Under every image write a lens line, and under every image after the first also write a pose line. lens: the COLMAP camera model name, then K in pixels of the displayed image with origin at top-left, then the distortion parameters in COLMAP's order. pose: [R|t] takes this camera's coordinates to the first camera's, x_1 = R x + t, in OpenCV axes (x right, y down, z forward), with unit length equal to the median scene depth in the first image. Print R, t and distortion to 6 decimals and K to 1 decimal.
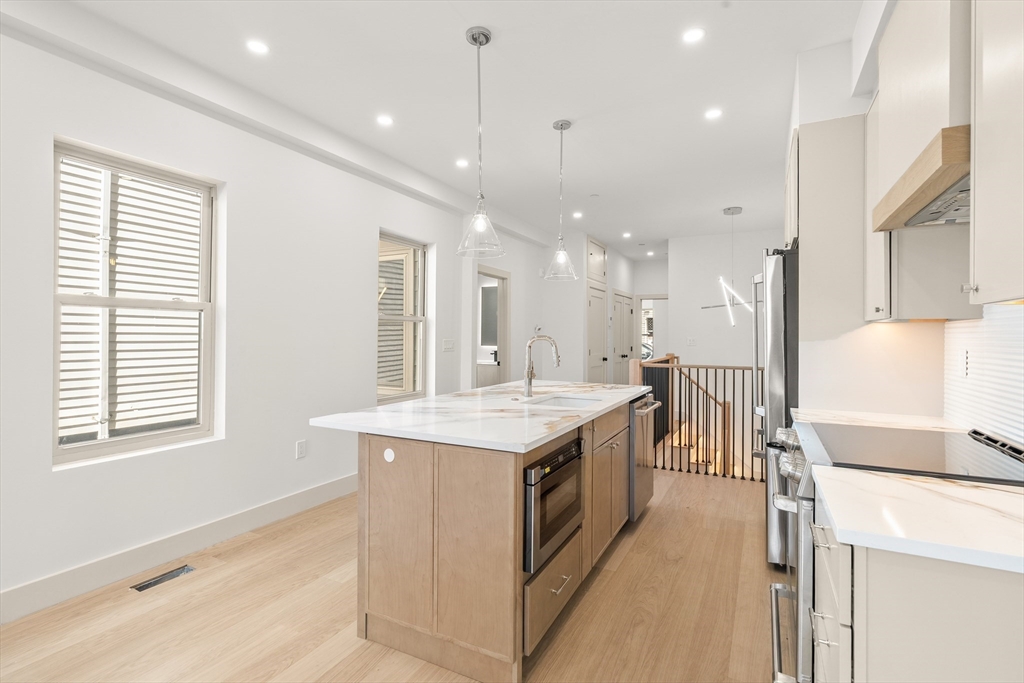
lens RADIAL K [[475.6, 0, 515.9], [0, 475.6, 329.6], [0, 0, 1]] dist [-0.000142, -0.000089]
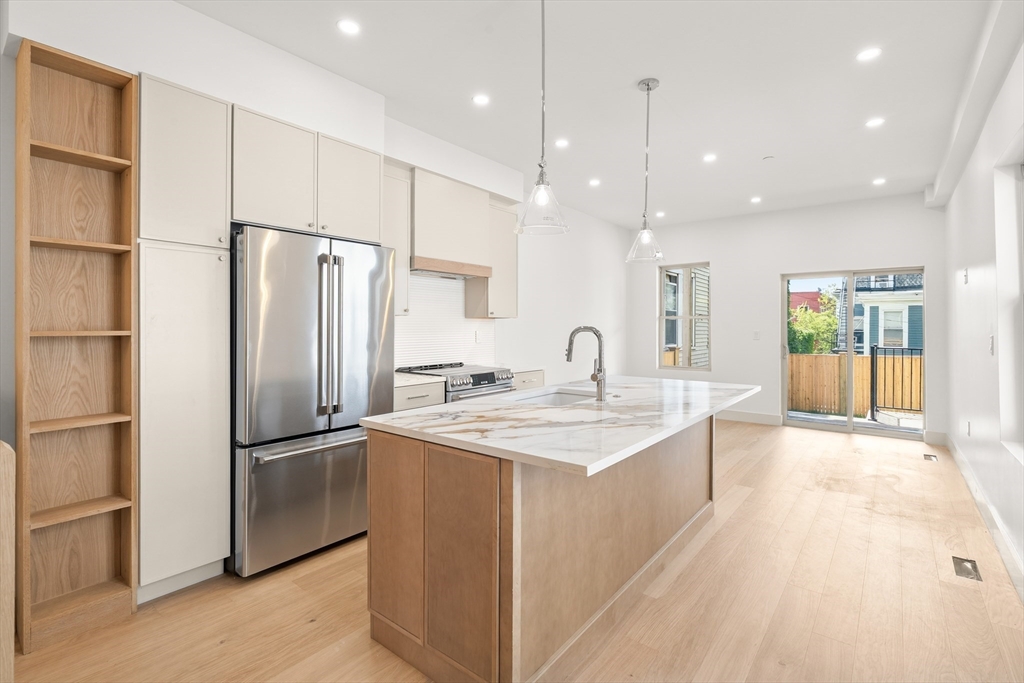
lens RADIAL K [[475.6, 0, 515.9], [0, 475.6, 329.6], [0, 0, 1]] dist [-0.000142, -0.000089]
pose [[-0.980575, -0.009907, 0.195894, 0.003326], [-0.010812, 0.999935, -0.003551, 0.010595], [-0.195846, -0.005600, -0.980619, 1.019033]]
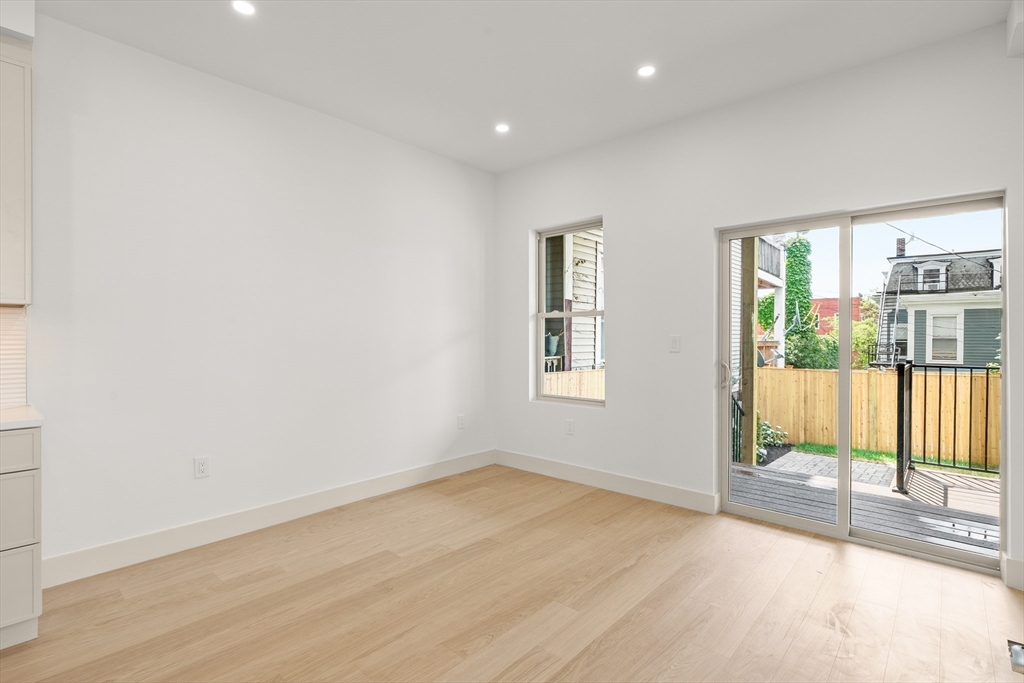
lens RADIAL K [[496.1, 0, 512.0], [0, 496.1, 341.5], [0, 0, 1]] dist [0.001734, 0.000520]
pose [[-0.970119, -0.011439, 0.242361, -0.147891], [-0.011732, 0.999931, 0.000234, 0.011546], [-0.242347, -0.002616, -0.970186, 0.735386]]
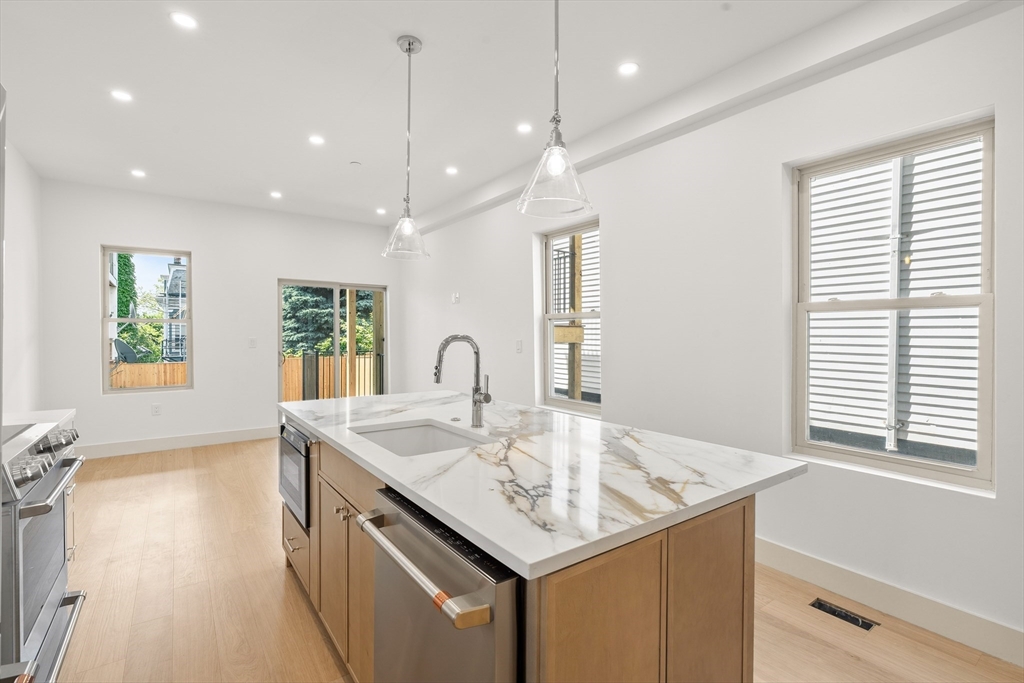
lens RADIAL K [[470.3, 0, 512.0], [0, 470.3, 341.5], [0, 0, 1]] dist [0.001162, 0.000235]
pose [[-0.449483, 0.007255, -0.893260, 0.328373], [0.004780, 0.999972, 0.005716, 0.008317], [0.893276, -0.001700, -0.449505, 0.741703]]
